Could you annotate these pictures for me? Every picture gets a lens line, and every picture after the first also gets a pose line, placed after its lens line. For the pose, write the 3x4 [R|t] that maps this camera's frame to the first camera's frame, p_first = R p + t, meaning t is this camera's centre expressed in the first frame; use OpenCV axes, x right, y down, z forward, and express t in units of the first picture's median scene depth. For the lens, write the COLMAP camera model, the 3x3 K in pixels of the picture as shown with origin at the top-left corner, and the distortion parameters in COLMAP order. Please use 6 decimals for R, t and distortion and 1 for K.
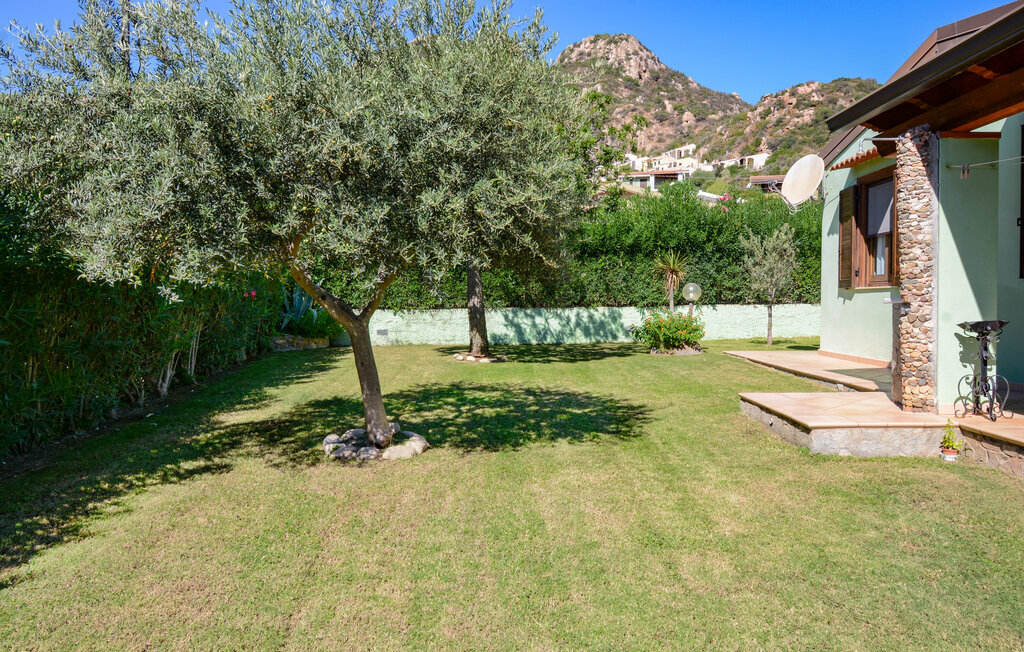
lens RADIAL K [[753.5, 0, 512.0], [0, 753.5, 326.0], [0, 0, 1]] dist [0.001800, 0.001656]
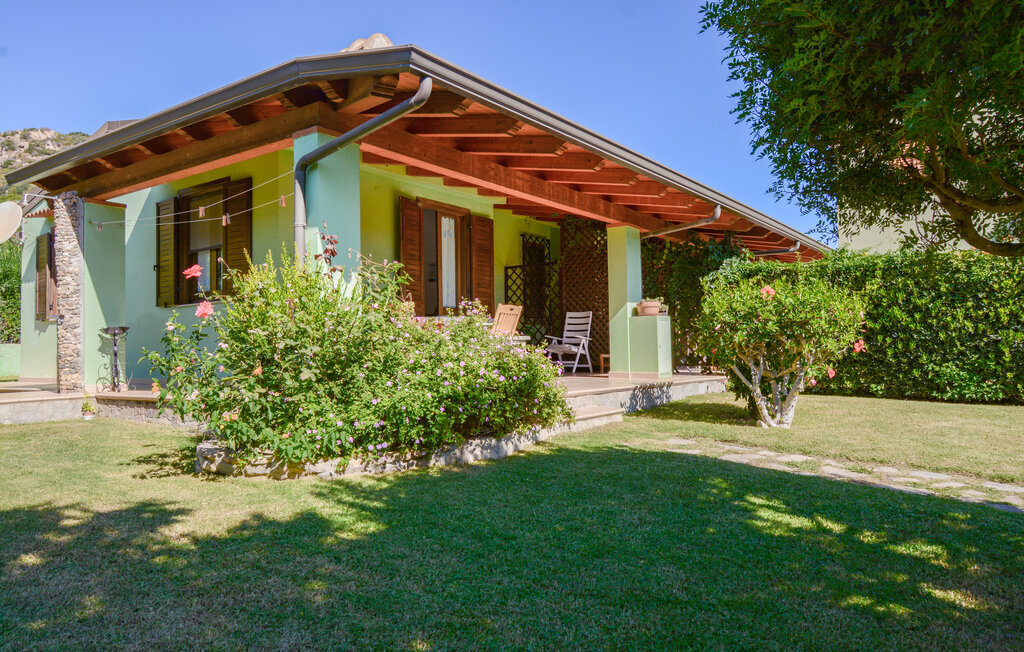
lens RADIAL K [[743.8, 0, 512.0], [0, 743.8, 326.0], [0, 0, 1]] dist [-0.003717, -0.001064]
pose [[0.593272, 0.018495, 0.804789, -0.087714], [0.044731, 0.997434, -0.055898, 0.103901], [-0.803758, 0.069162, 0.590923, -0.482778]]
